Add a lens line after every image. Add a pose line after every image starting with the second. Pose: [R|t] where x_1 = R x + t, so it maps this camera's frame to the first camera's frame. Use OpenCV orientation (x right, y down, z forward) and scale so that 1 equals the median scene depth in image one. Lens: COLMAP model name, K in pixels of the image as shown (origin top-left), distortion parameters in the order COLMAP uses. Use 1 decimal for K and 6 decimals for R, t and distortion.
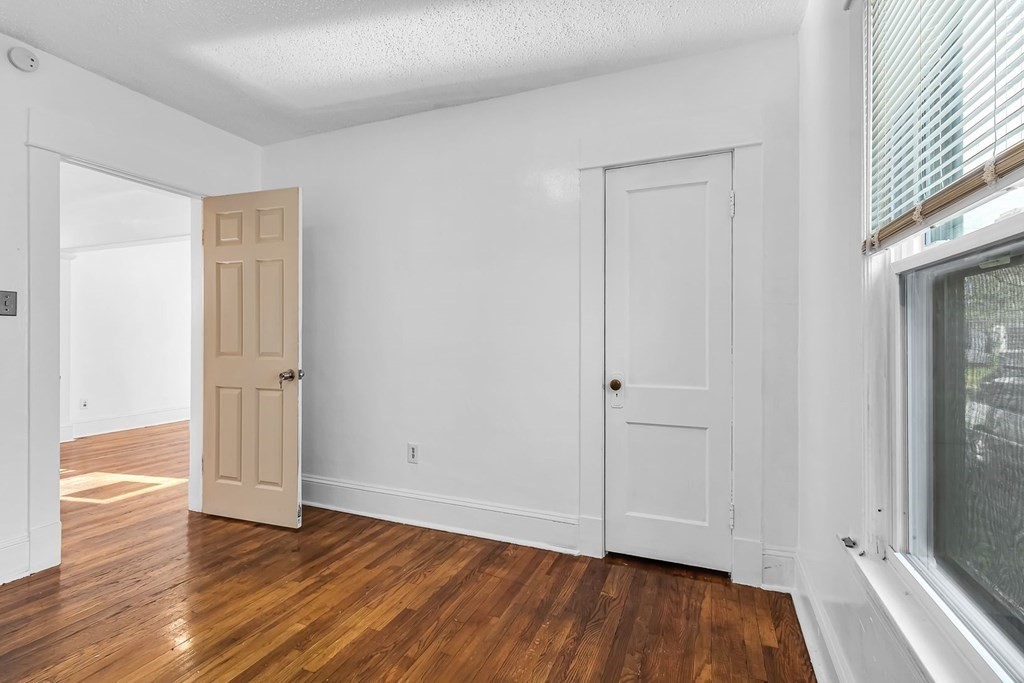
lens RADIAL K [[473.4, 0, 514.4], [0, 473.4, 329.7], [0, 0, 1]] dist [0.000677, 0.000204]
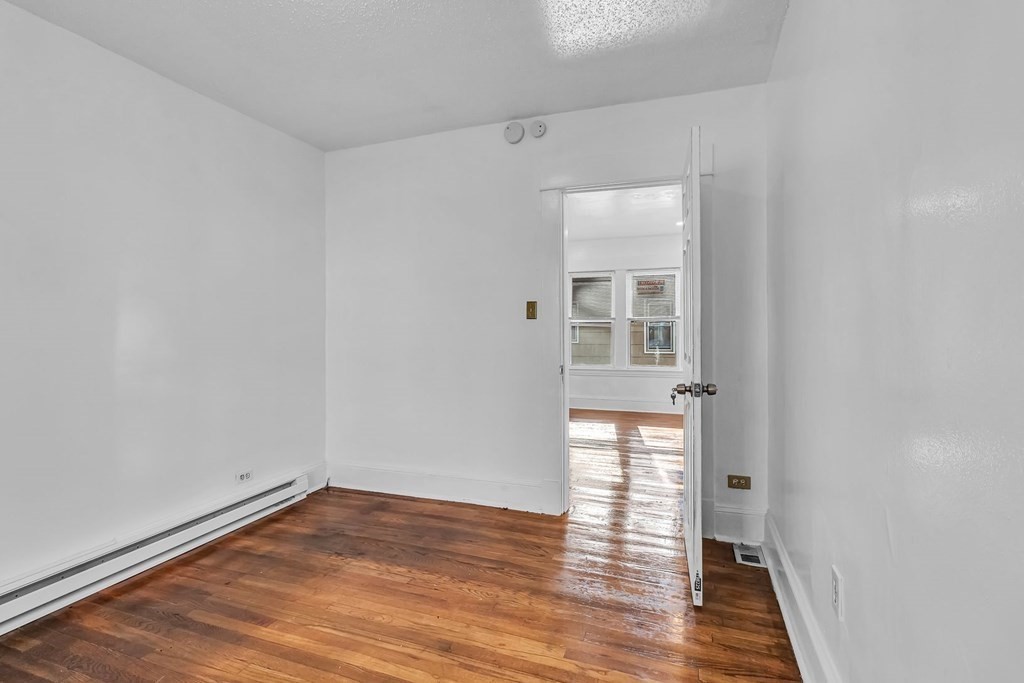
lens RADIAL K [[473.4, 0, 514.4], [0, 473.4, 329.7], [0, 0, 1]] dist [0.000677, 0.000204]
pose [[0.034392, -0.005652, -0.999392, 0.294811], [0.014782, 0.999877, -0.005146, 0.005592], [0.999299, -0.014597, 0.034471, 0.847002]]
